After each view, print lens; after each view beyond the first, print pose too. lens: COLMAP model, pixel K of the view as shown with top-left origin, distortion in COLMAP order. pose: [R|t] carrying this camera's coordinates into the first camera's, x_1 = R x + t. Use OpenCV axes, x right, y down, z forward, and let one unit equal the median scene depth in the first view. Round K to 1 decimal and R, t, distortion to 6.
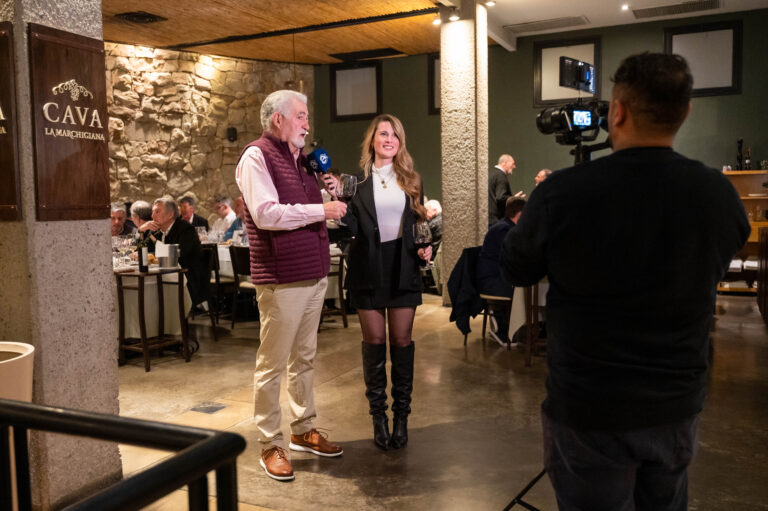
lens RADIAL K [[725.1, 0, 372.0], [0, 725.1, 256.3], [0, 0, 1]] dist [0.002535, 0.000000]
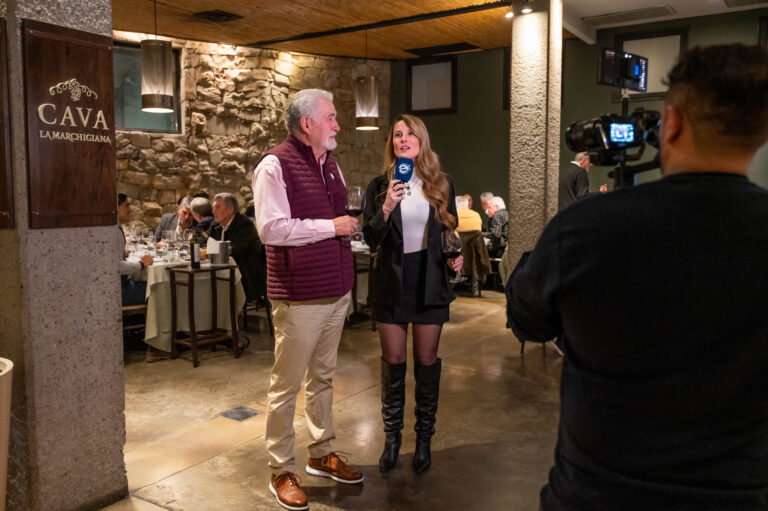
lens RADIAL K [[680.4, 0, 364.0], [0, 680.4, 251.0], [0, 0, 1]] dist [0.004571, -0.008099]
pose [[0.989737, 0.029304, -0.139861, 0.027978], [-0.027193, 0.999486, 0.016981, -0.013883], [0.140287, -0.013004, 0.990026, 0.053446]]
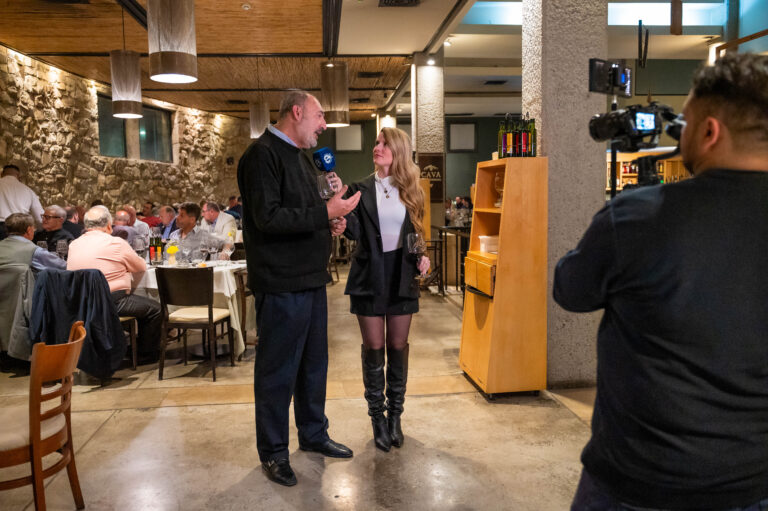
lens RADIAL K [[630.6, 0, 374.3], [0, 630.6, 262.4], [0, 0, 1]] dist [-0.001844, 0.005384]
pose [[0.869716, -0.046782, 0.491330, -0.697820], [0.037617, 0.998885, 0.028523, 0.045332], [-0.492117, -0.006325, 0.870506, -0.504286]]
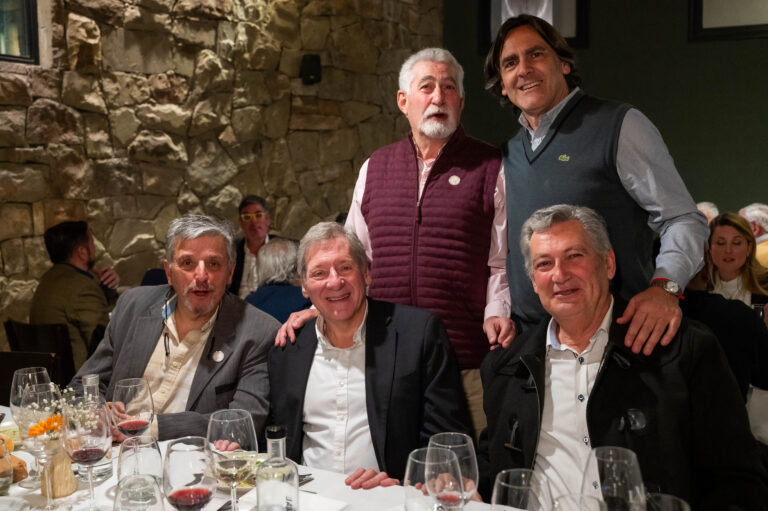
lens RADIAL K [[831.7, 0, 383.7], [0, 831.7, 257.6], [0, 0, 1]] dist [-0.003622, 0.000000]
pose [[0.990796, -0.006465, 0.135213, -0.240936], [0.006456, 0.999979, 0.000507, -0.044782], [-0.135213, 0.000370, 0.990816, 0.478169]]
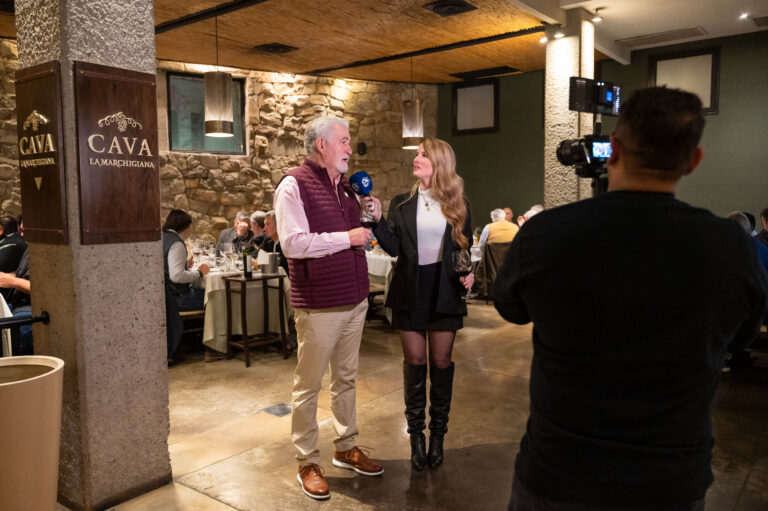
lens RADIAL K [[630.6, 0, 377.1], [0, 630.6, 255.9], [0, 0, 1]] dist [-0.001844, 0.005384]
pose [[0.976082, 0.026457, -0.215786, 0.050156], [-0.024222, 0.999622, 0.013000, -0.016220], [0.216048, -0.007462, 0.976354, 0.052921]]
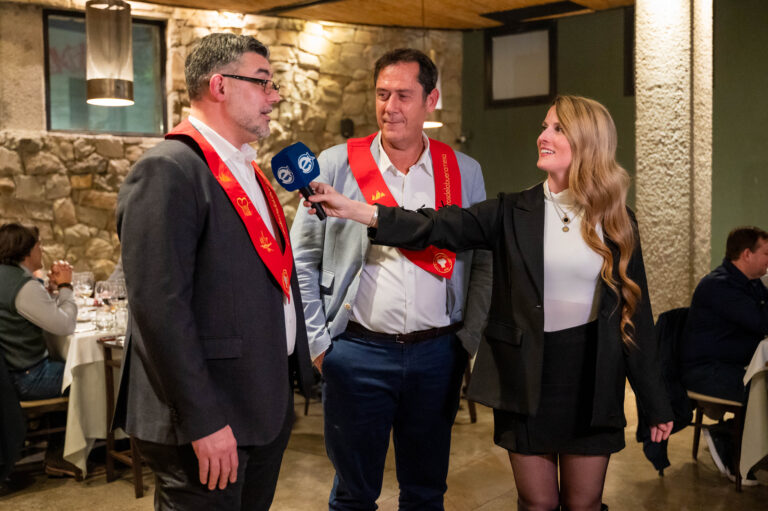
lens RADIAL K [[878.3, 0, 381.3], [0, 878.3, 255.2], [0, 0, 1]] dist [-0.001074, 0.000000]
pose [[0.977119, 0.016654, -0.212039, 0.034684], [-0.021320, 0.999578, -0.019740, -0.024615], [0.211621, 0.023809, 0.977062, 0.154046]]
